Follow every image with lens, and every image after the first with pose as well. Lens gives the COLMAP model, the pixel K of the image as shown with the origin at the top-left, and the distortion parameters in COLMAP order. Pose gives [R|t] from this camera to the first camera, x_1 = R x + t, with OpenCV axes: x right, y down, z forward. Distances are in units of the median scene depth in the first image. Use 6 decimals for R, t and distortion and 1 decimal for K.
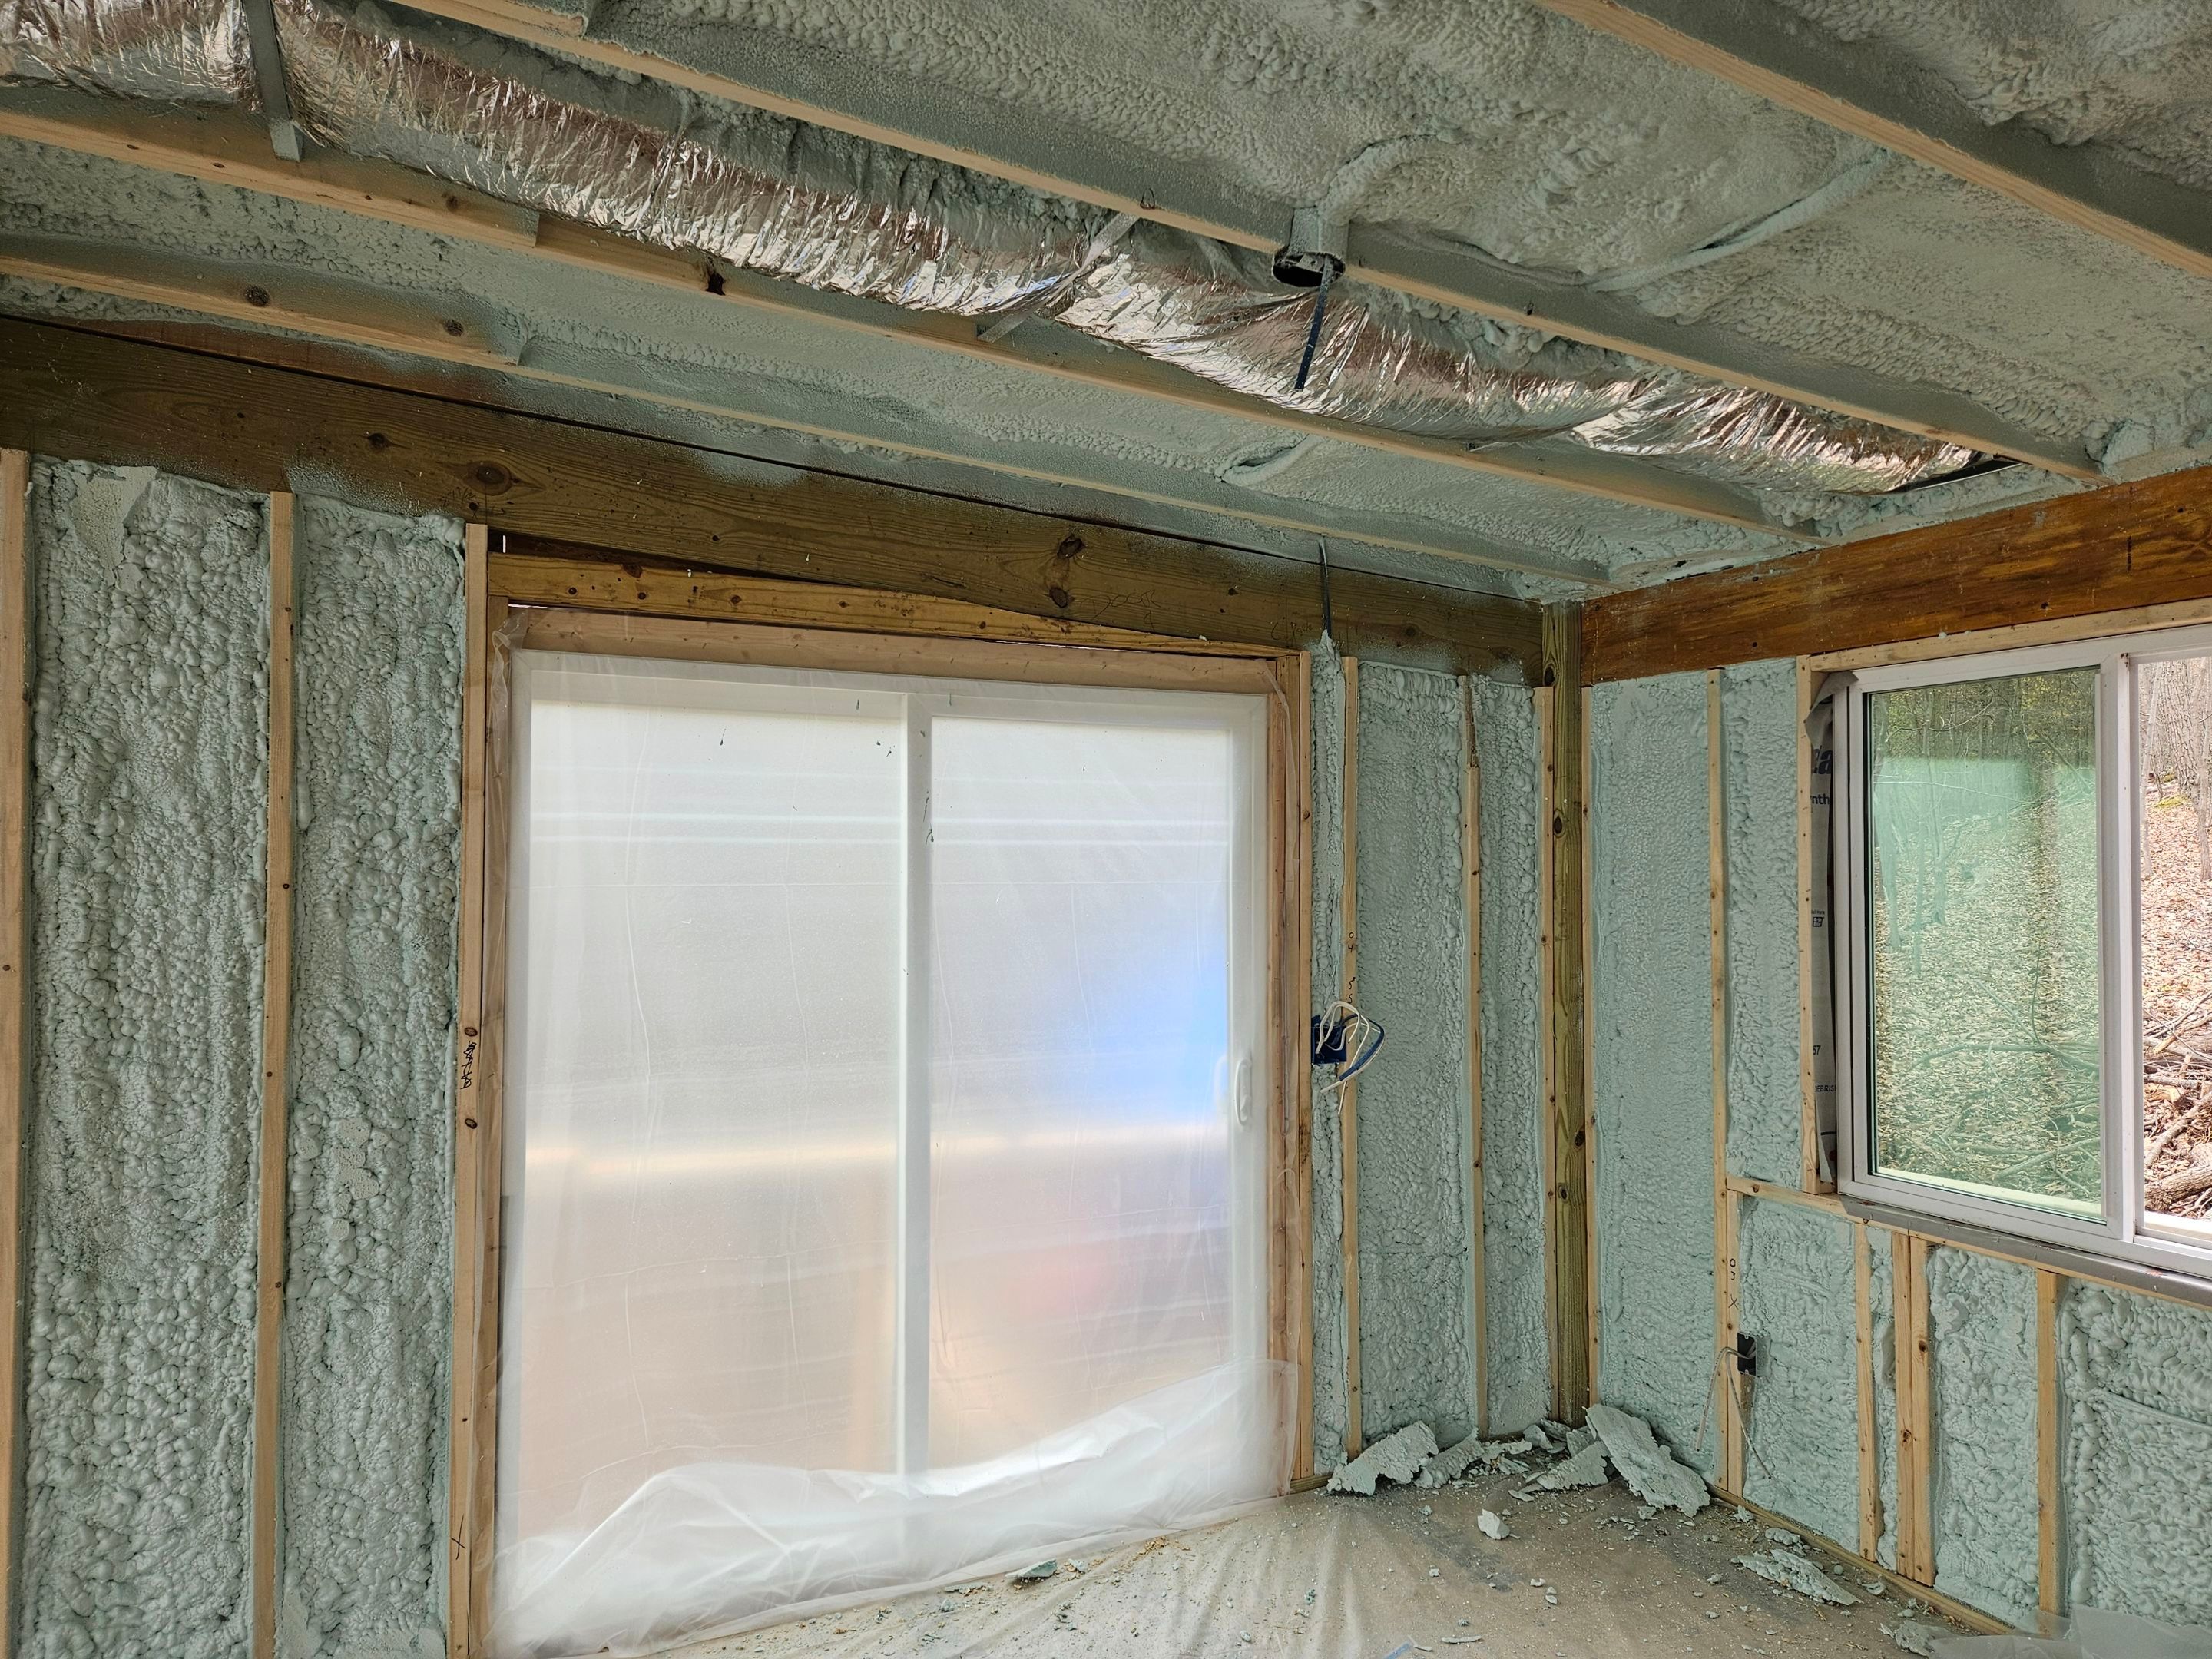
lens RADIAL K [[1470.9, 0, 1090.7], [0, 1470.9, 839.2], [0, 0, 1]] dist [0.083113, -0.069153]
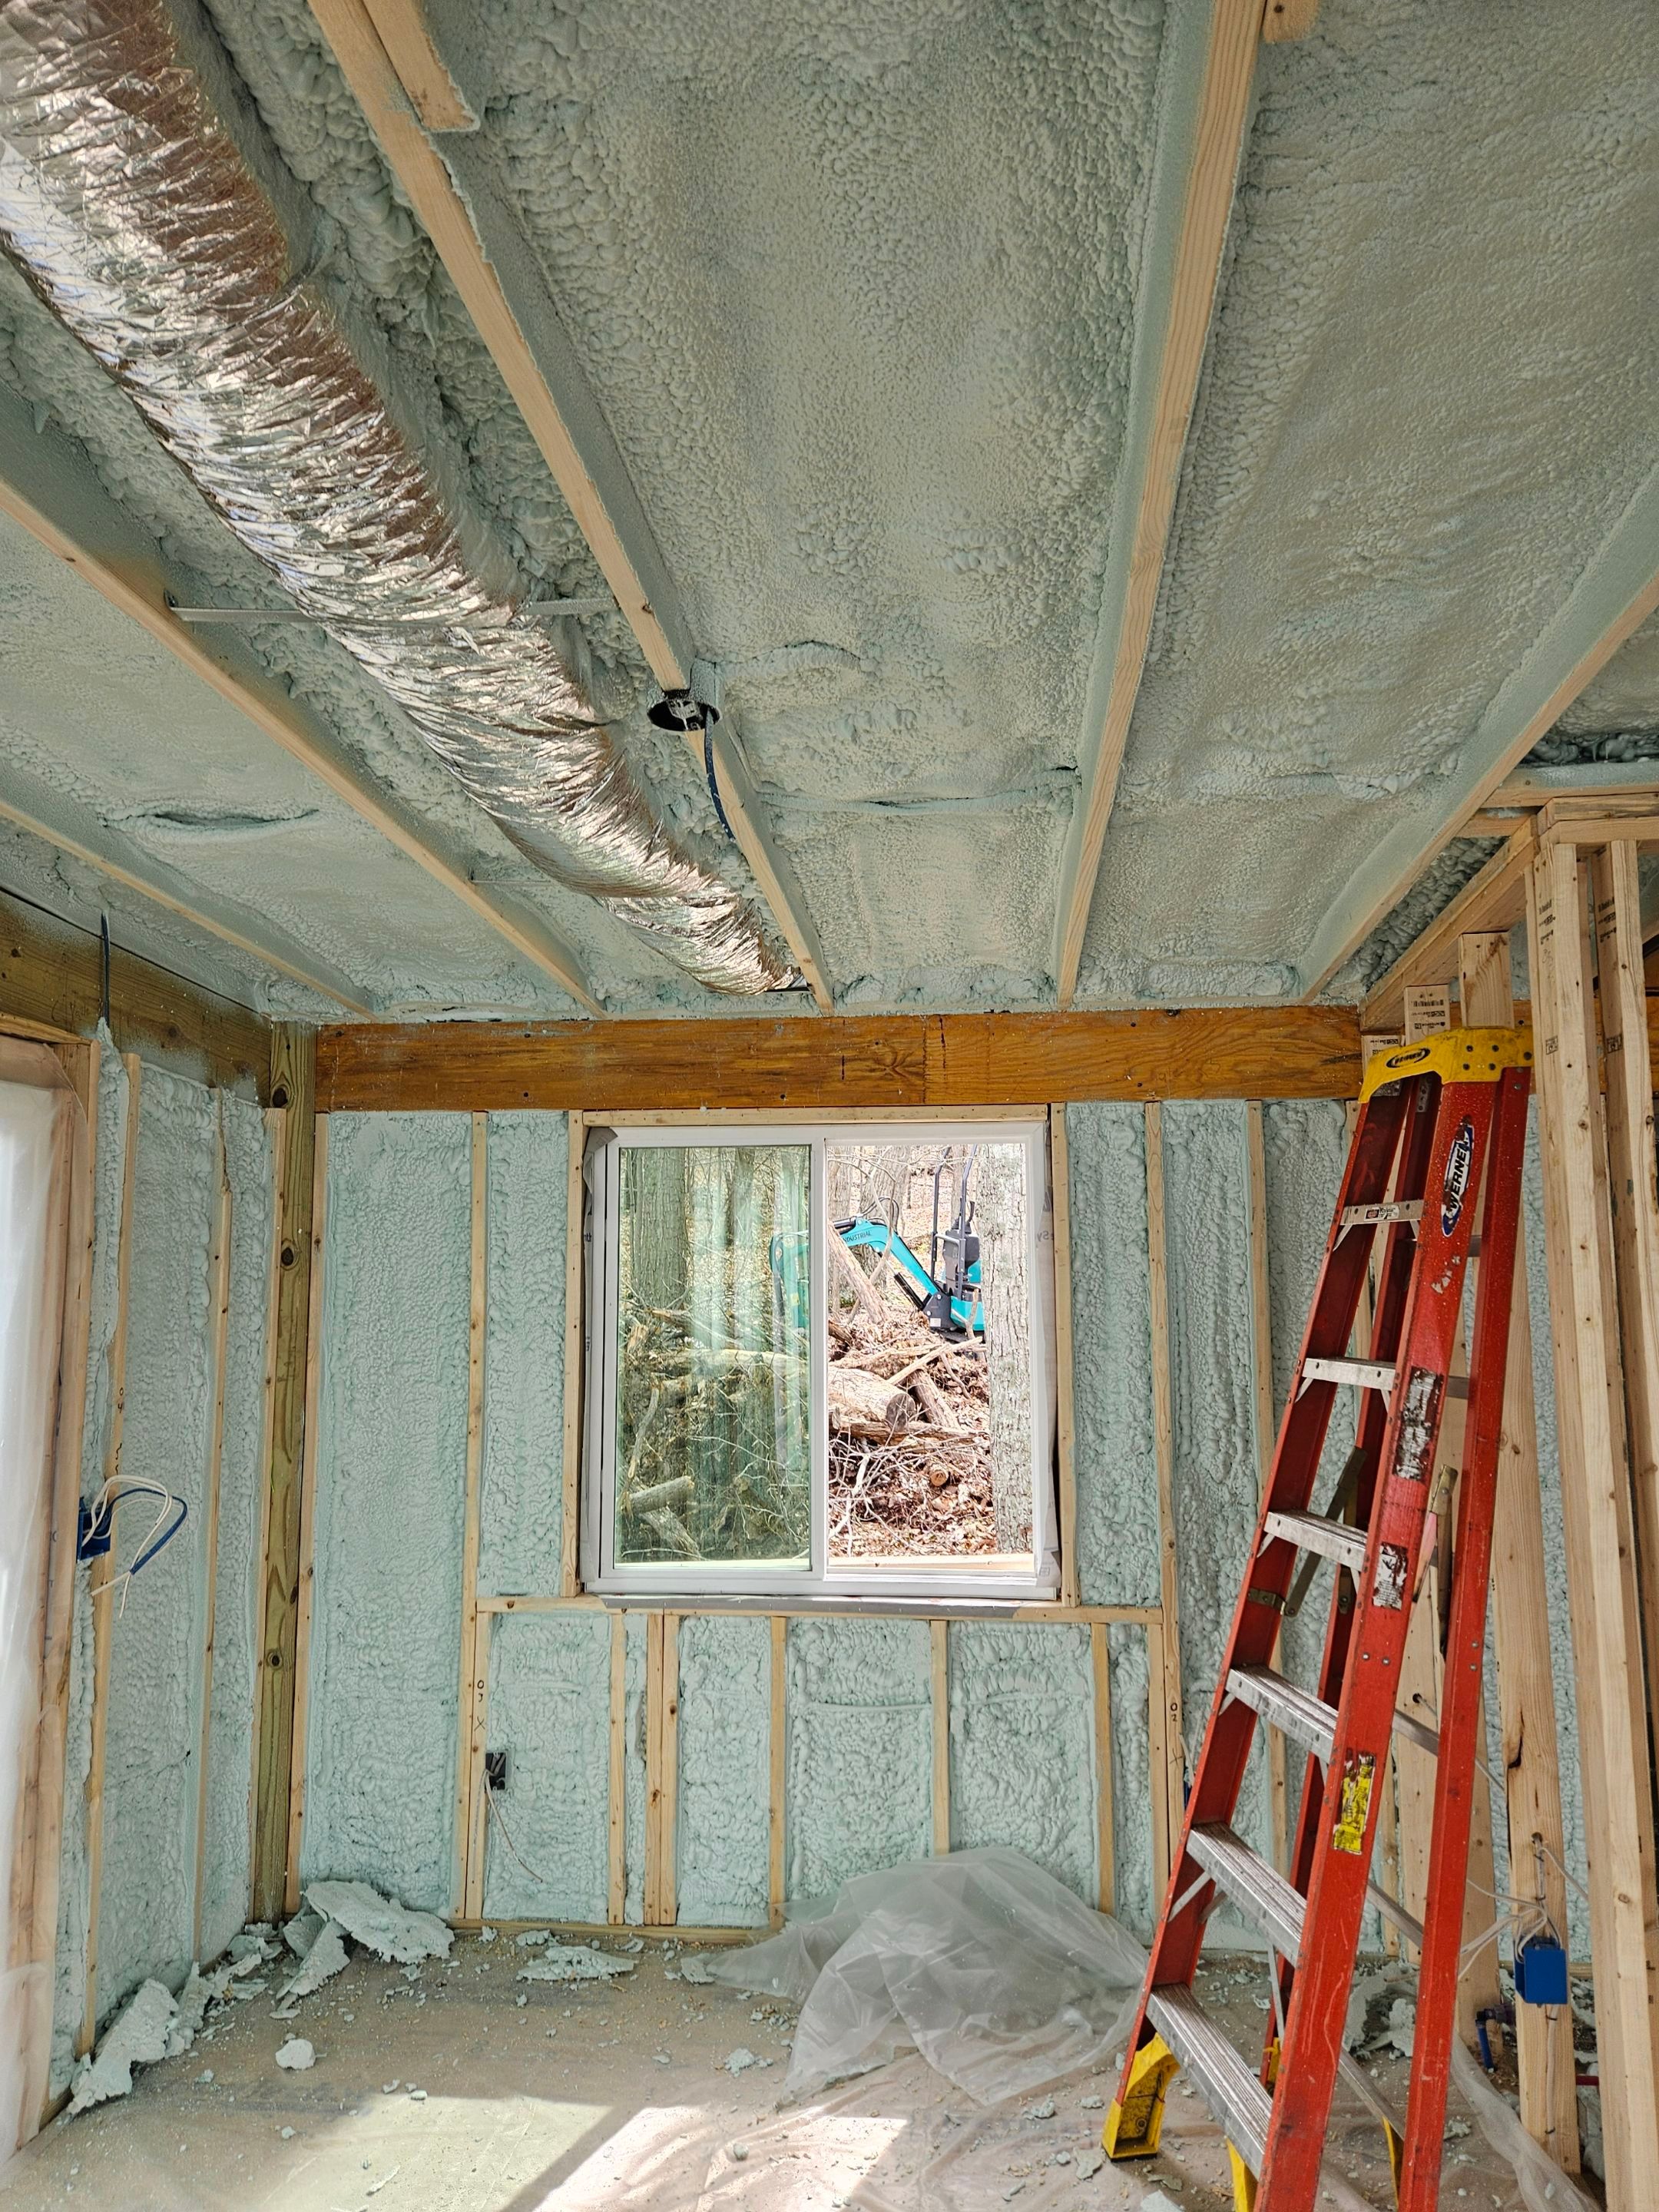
lens RADIAL K [[1494.0, 0, 833.7], [0, 1494.0, 1123.9], [0, 0, 1]] dist [0.080624, -0.077003]
pose [[0.512742, 0.082394, 0.854580, -0.393097], [-0.008434, 0.995820, -0.090951, -0.010892], [-0.858501, 0.039427, 0.511293, 0.250357]]
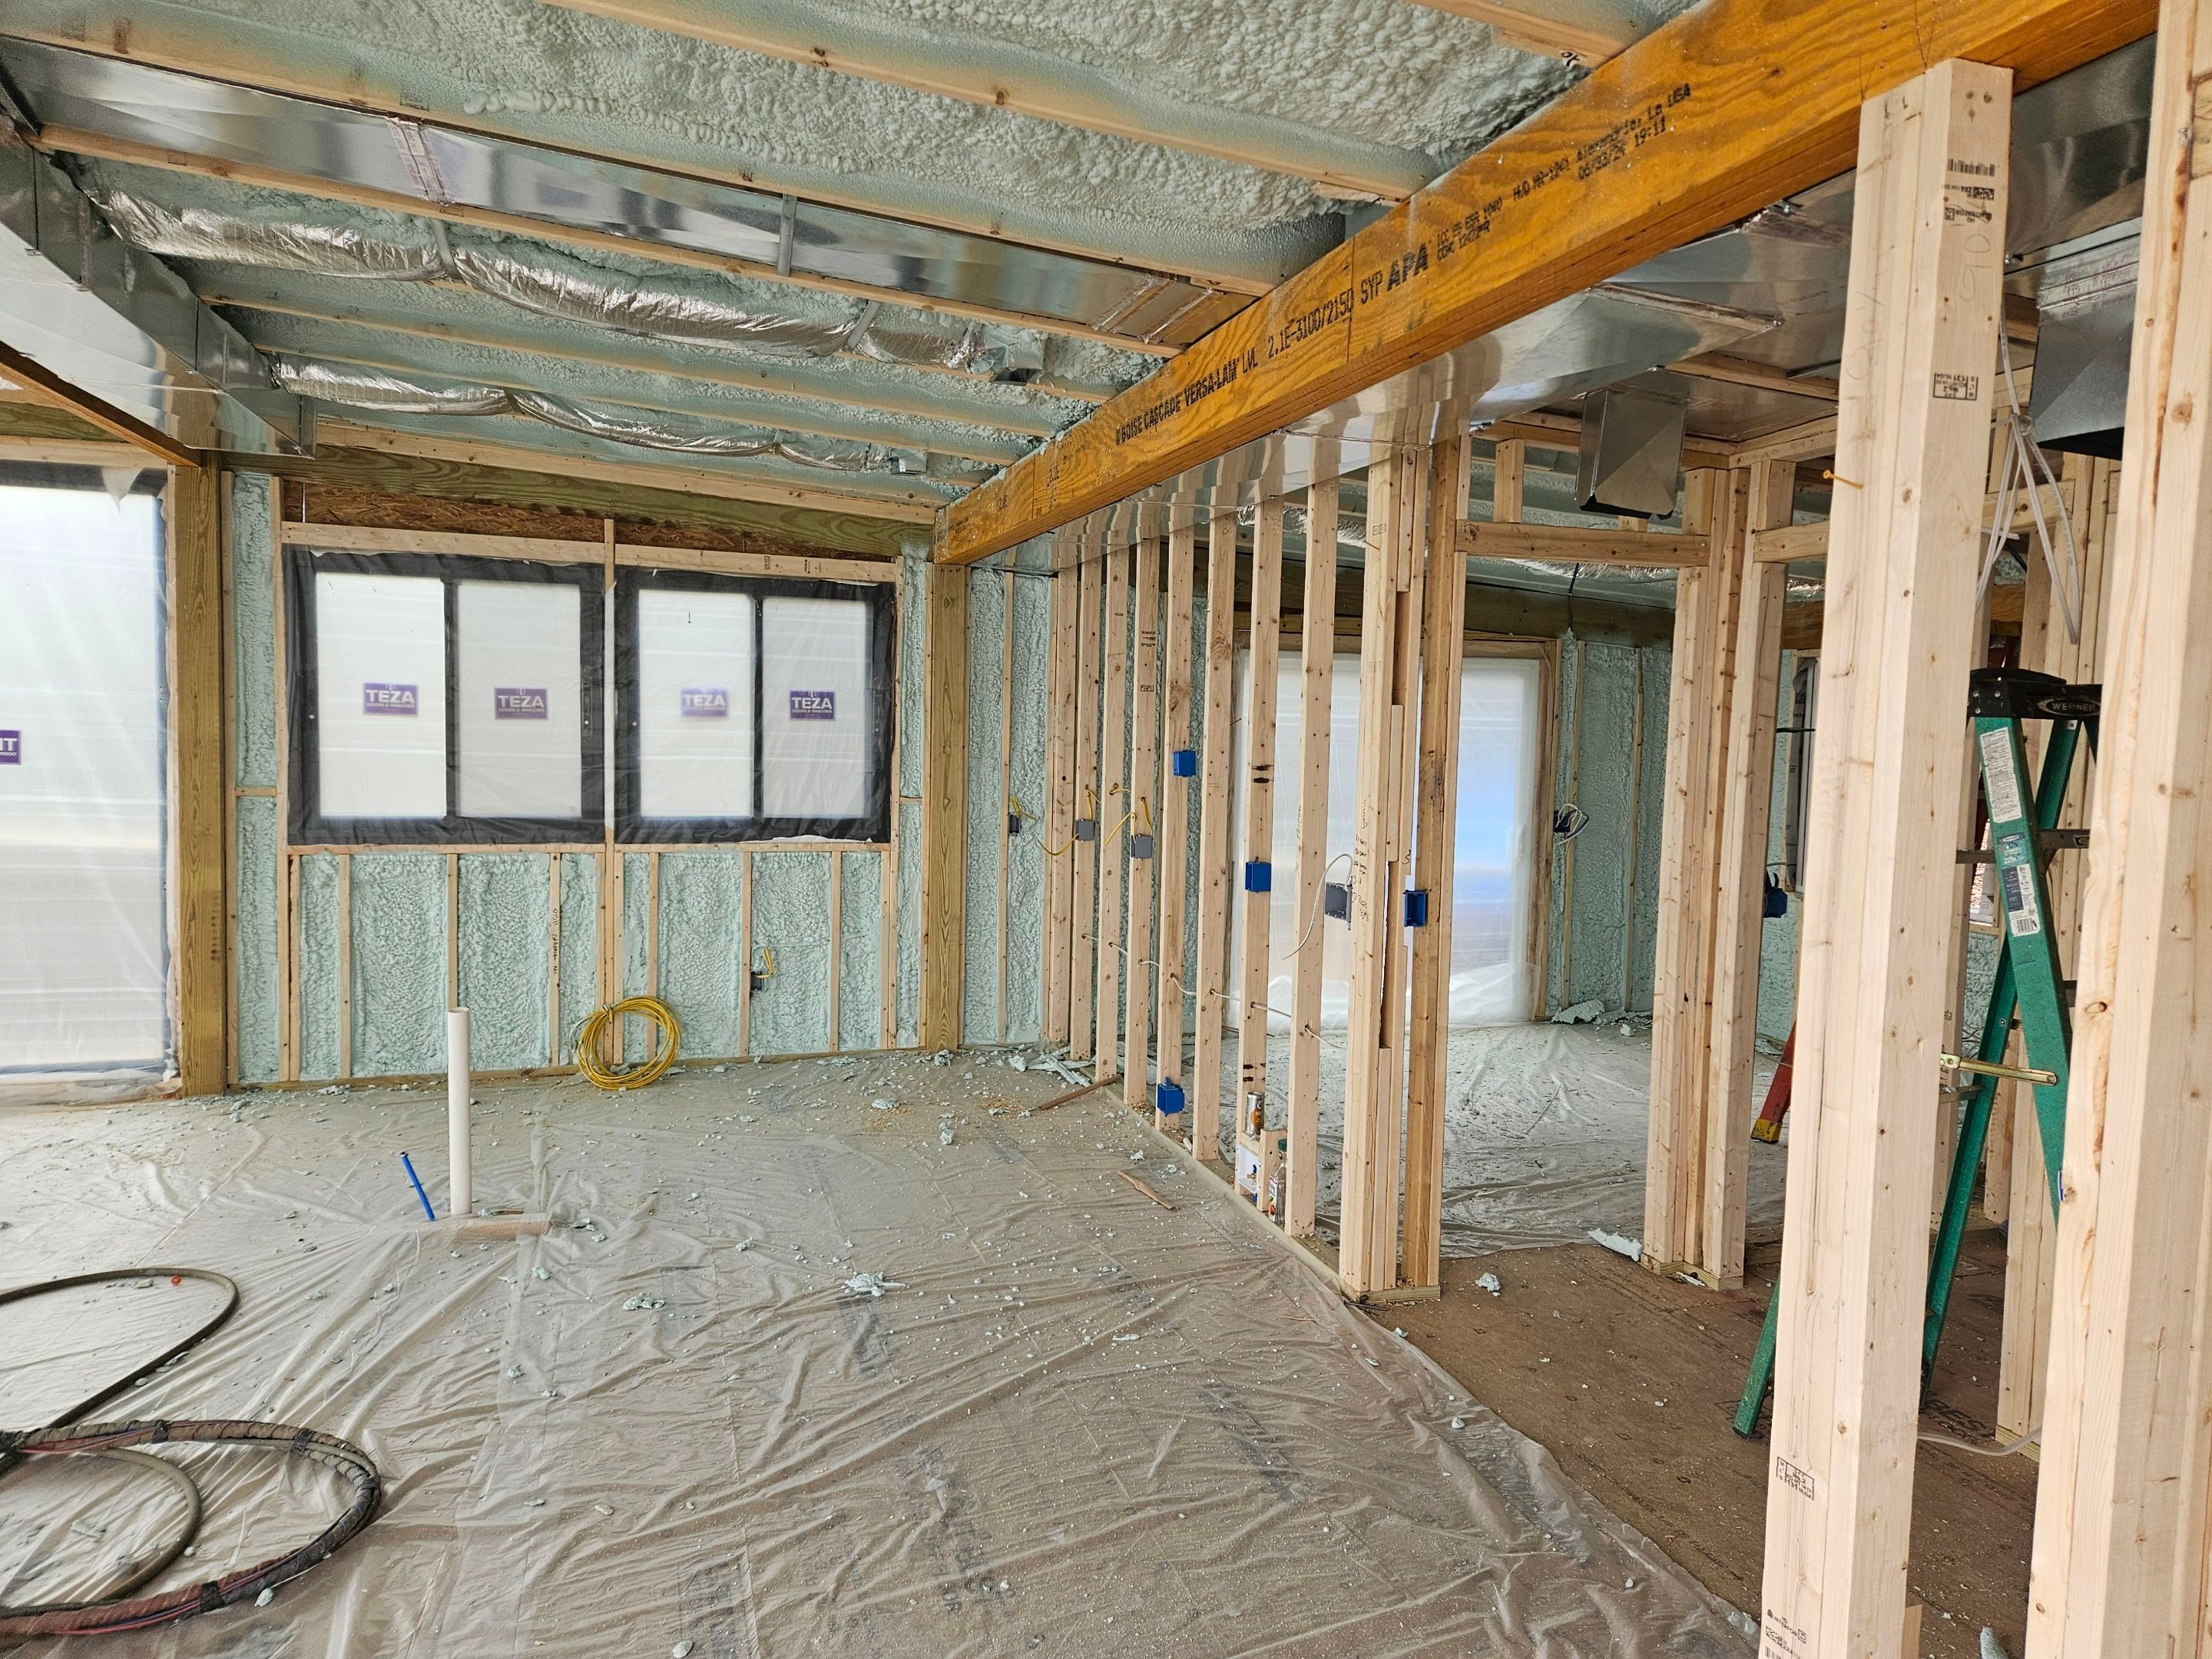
lens RADIAL K [[1472.5, 0, 1112.5], [0, 1472.5, 807.4], [0, 0, 1]] dist [0.082093, -0.069429]
pose [[0.992458, 0.032065, -0.118317, -0.257696], [-0.022905, 0.996691, 0.077985, -0.041210], [0.120426, -0.074687, 0.989909, -1.339452]]
